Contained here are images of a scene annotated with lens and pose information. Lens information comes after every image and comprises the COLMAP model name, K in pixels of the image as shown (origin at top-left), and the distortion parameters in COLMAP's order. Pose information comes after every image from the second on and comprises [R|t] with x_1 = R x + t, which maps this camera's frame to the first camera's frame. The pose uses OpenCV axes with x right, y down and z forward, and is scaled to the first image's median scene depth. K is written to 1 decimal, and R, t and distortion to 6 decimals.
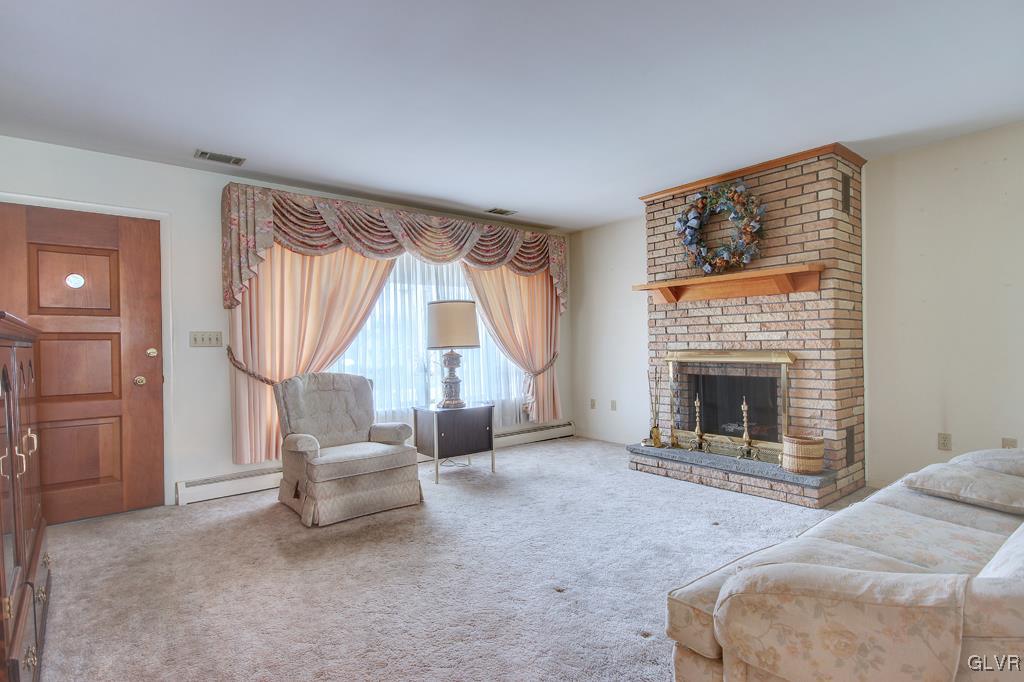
lens RADIAL K [[511.9, 0, 508.3], [0, 511.9, 346.7], [0, 0, 1]] dist [0.000637, -0.002301]
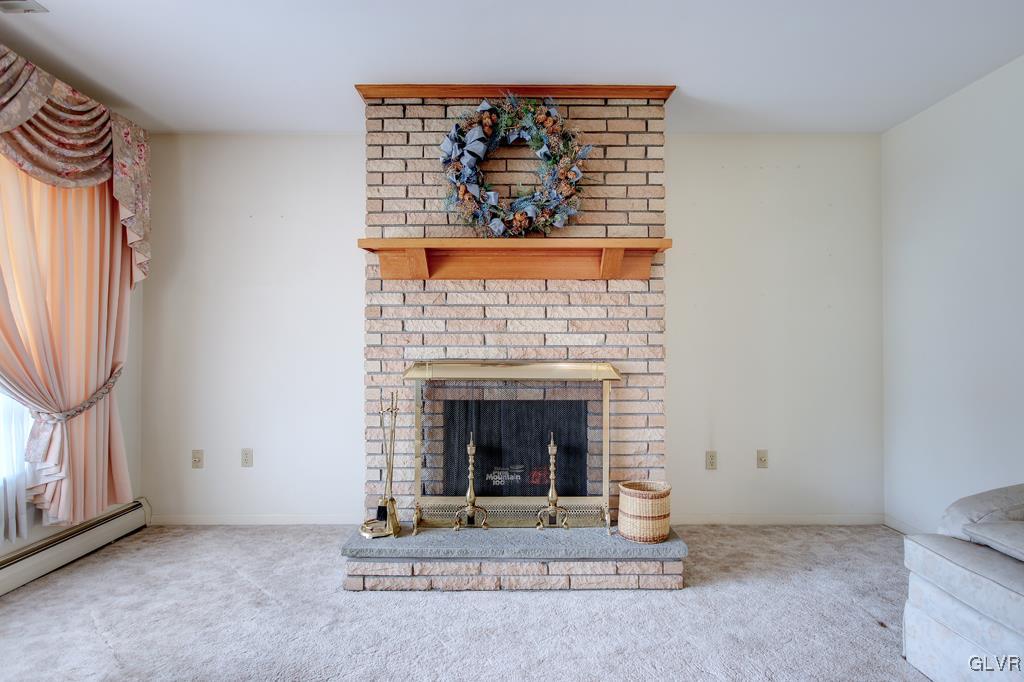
lens RADIAL K [[511.9, 0, 515.7], [0, 511.9, 340.8], [0, 0, 1]] dist [0.000637, -0.002301]
pose [[0.621976, 0.026288, 0.782595, -0.072287], [-0.008245, 0.999601, -0.027025, -0.000263], [-0.782993, 0.010357, 0.621944, 0.590726]]
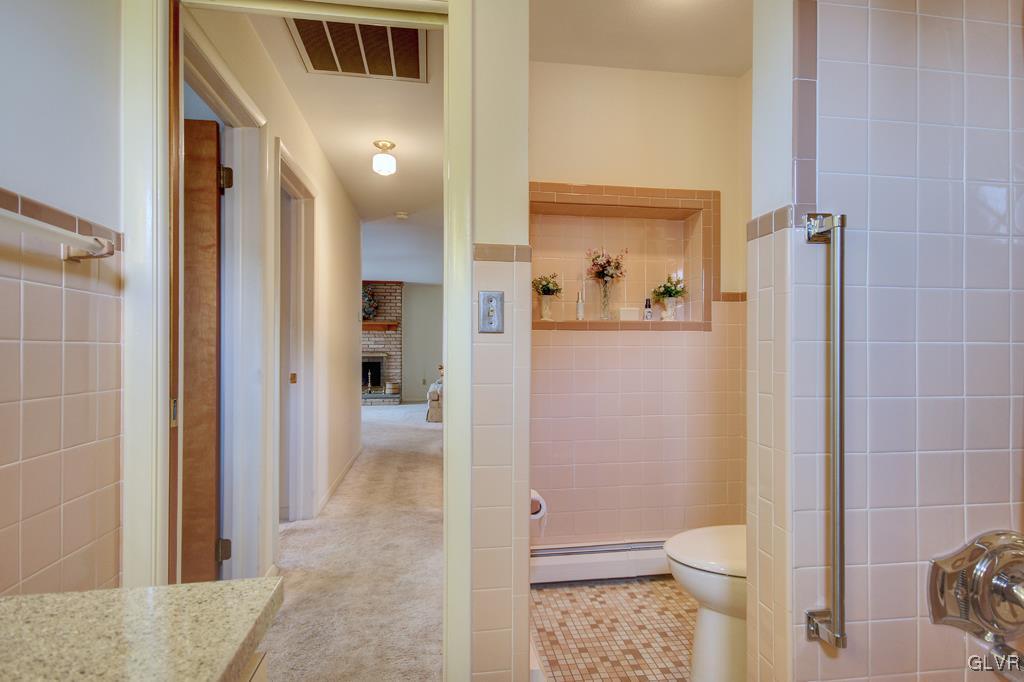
lens RADIAL K [[511.9, 0, 512.4], [0, 511.9, 348.0], [0, 0, 1]] dist [0.000637, -0.002301]
pose [[0.493186, 0.018525, 0.869727, -1.330269], [-0.003371, 0.999806, -0.019384, 0.033799], [-0.869917, 0.006628, 0.493153, -0.833908]]
